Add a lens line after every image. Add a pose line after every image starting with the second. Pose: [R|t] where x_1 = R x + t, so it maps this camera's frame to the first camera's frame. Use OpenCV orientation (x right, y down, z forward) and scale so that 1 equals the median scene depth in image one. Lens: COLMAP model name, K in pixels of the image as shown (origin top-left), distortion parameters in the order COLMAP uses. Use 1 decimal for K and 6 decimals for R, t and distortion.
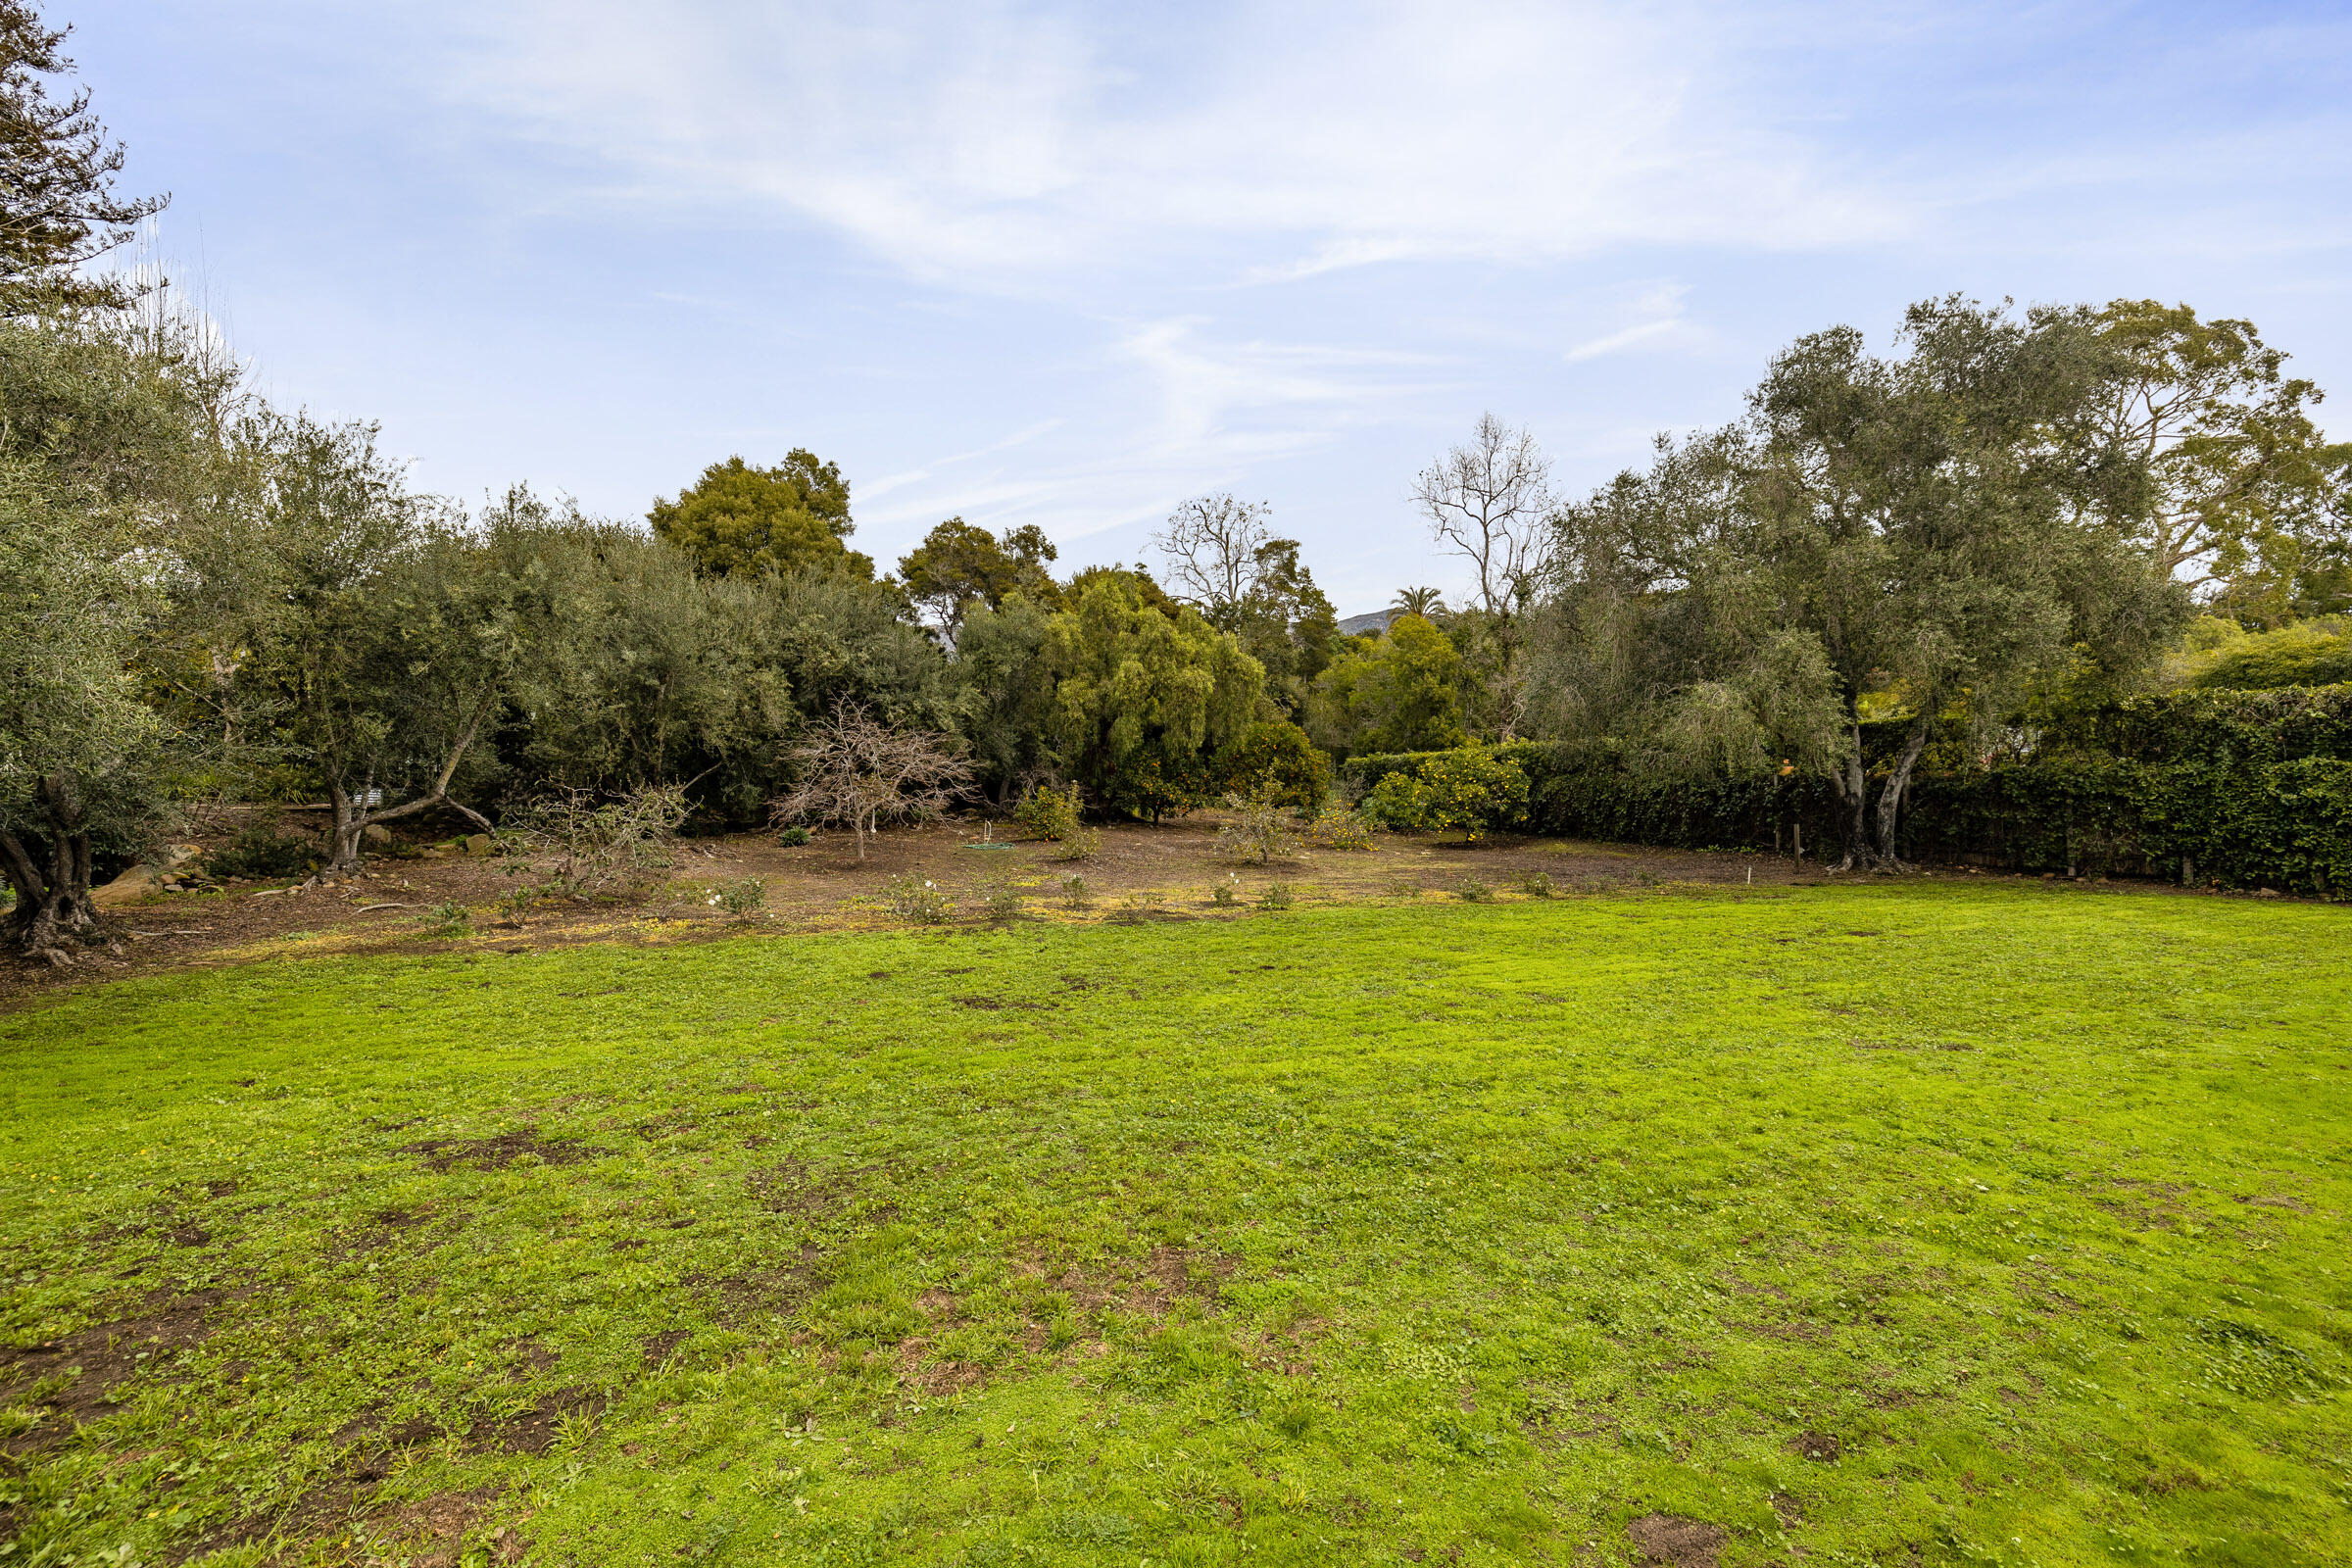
lens RADIAL K [[986.8, 0, 1175.9], [0, 986.8, 801.6], [0, 0, 1]] dist [0.003157, 0.000049]
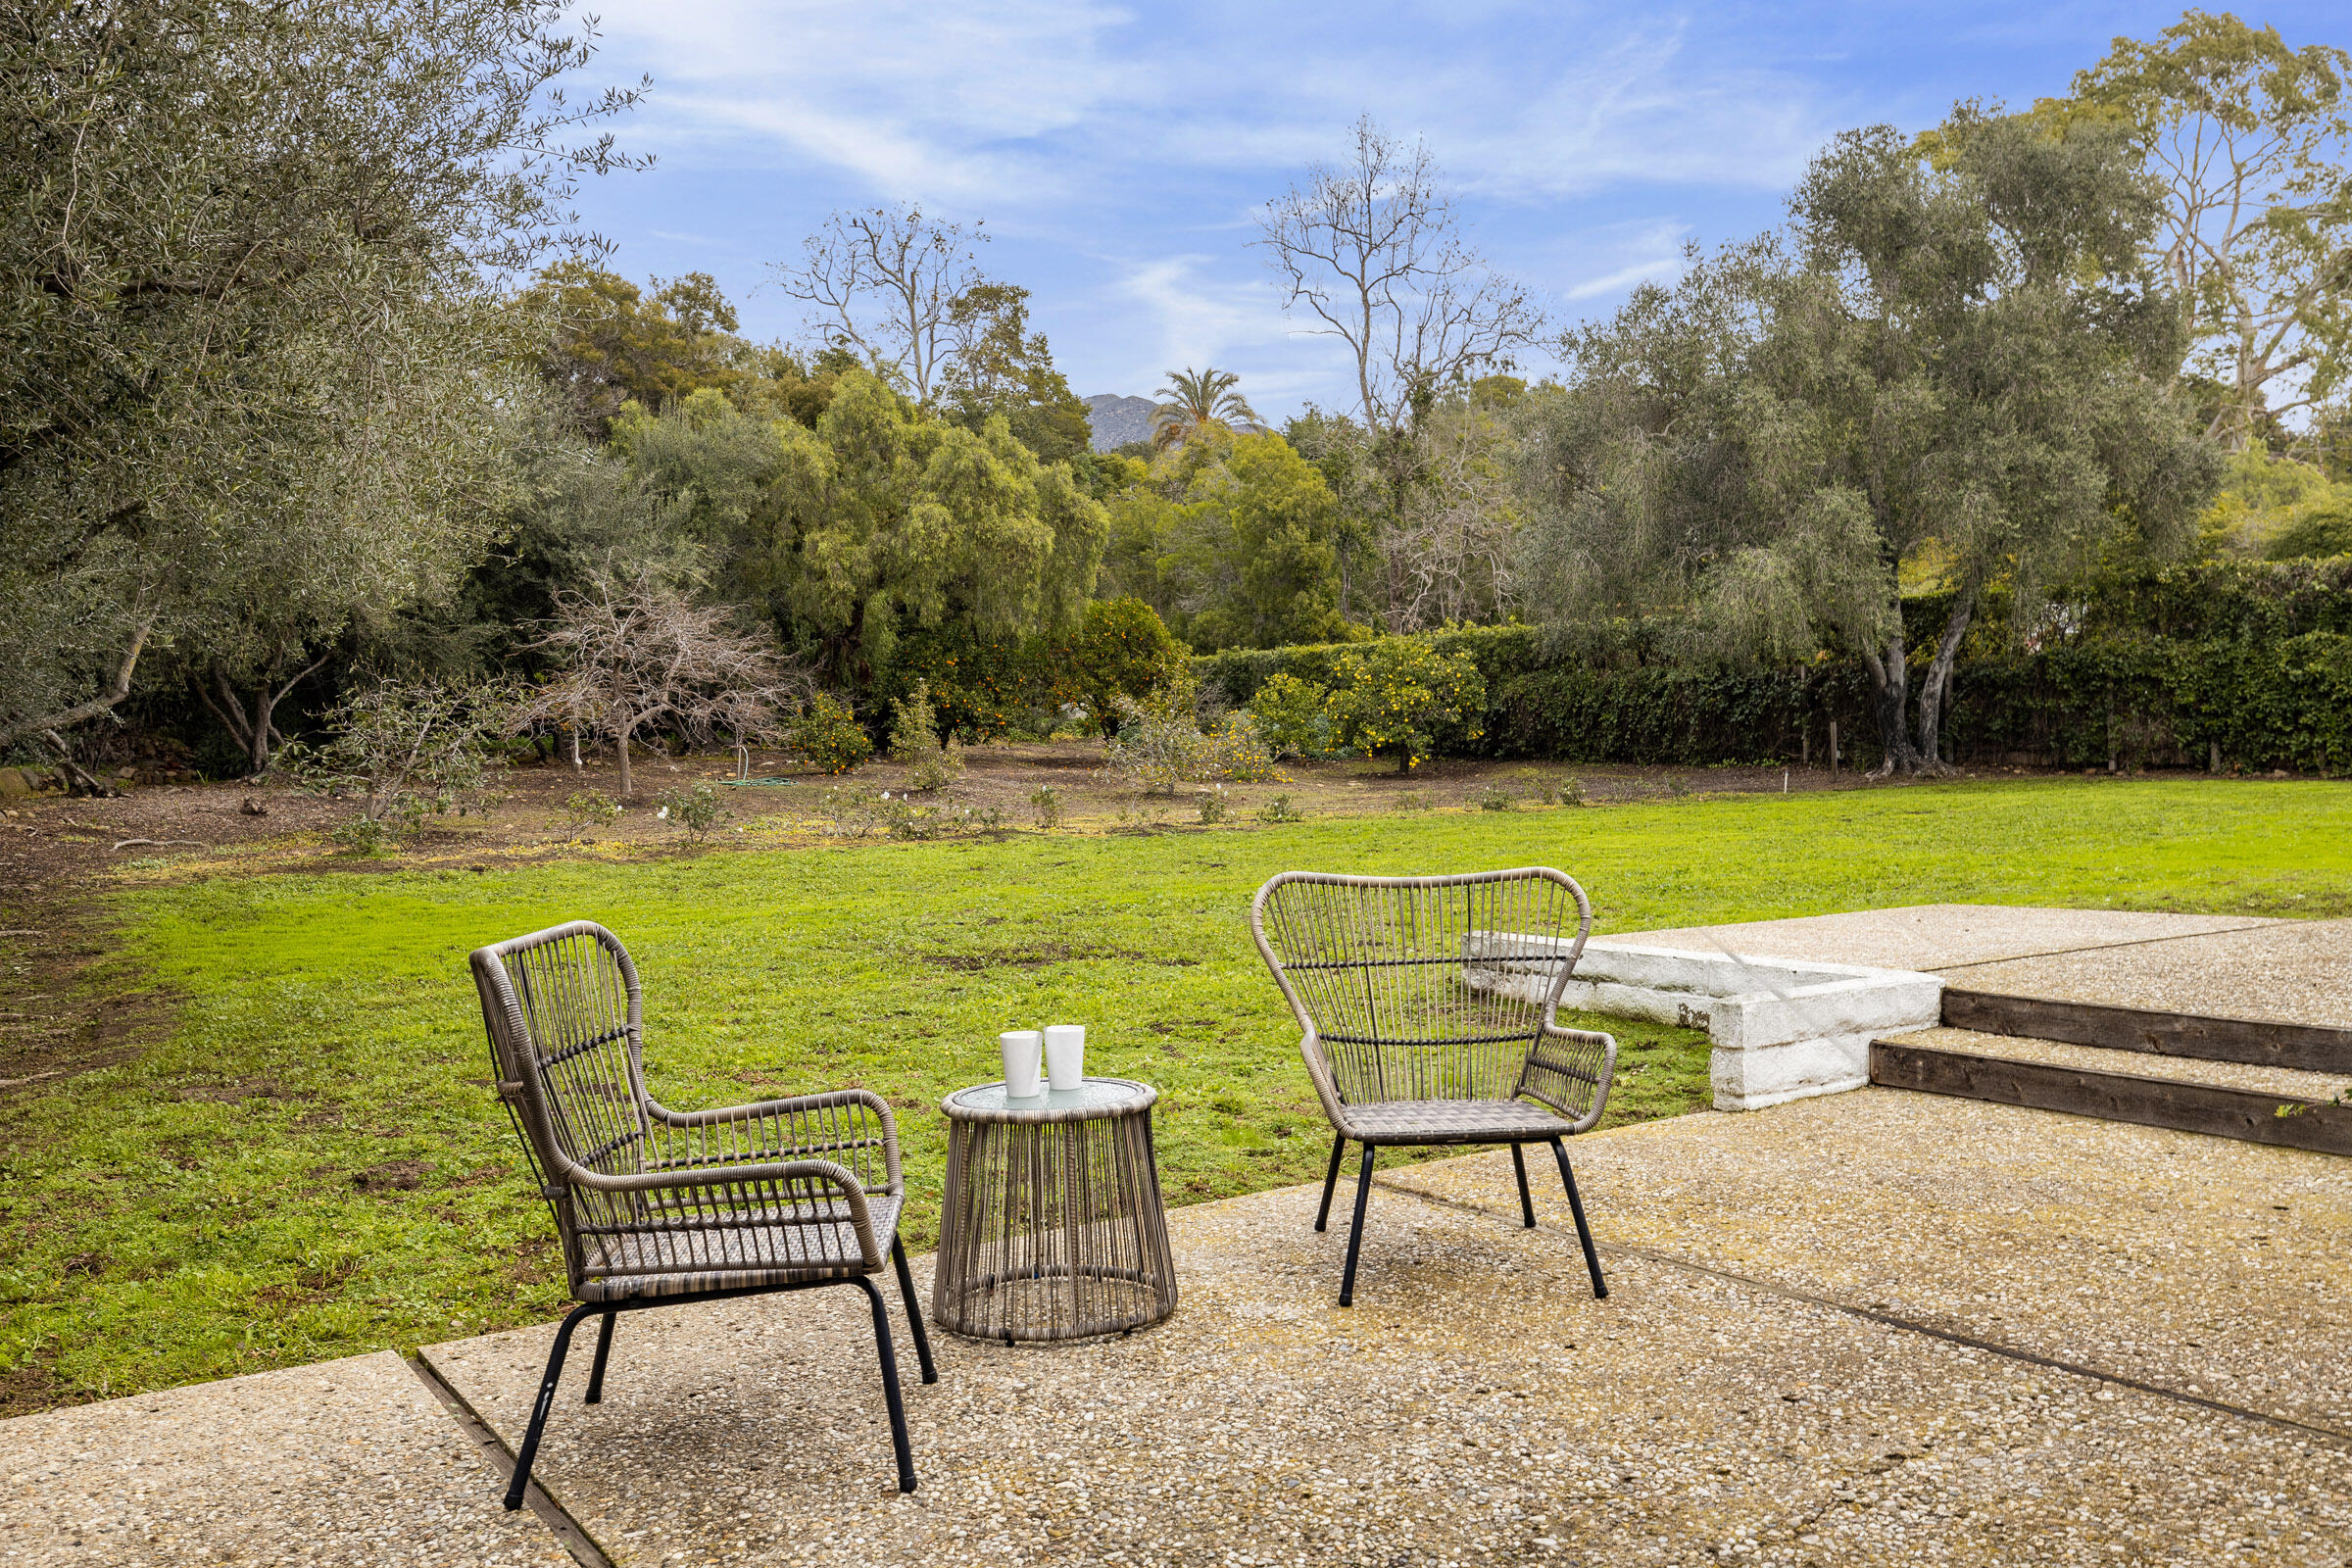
lens RADIAL K [[1874.4, 0, 1172.5], [0, 1874.4, 832.4], [0, 0, 1]] dist [0.001117, 0.010916]
pose [[0.967888, -0.028808, 0.249727, -0.299235], [0.018869, 0.998935, 0.042101, 0.039730], [-0.250674, -0.036037, 0.967401, -0.377071]]
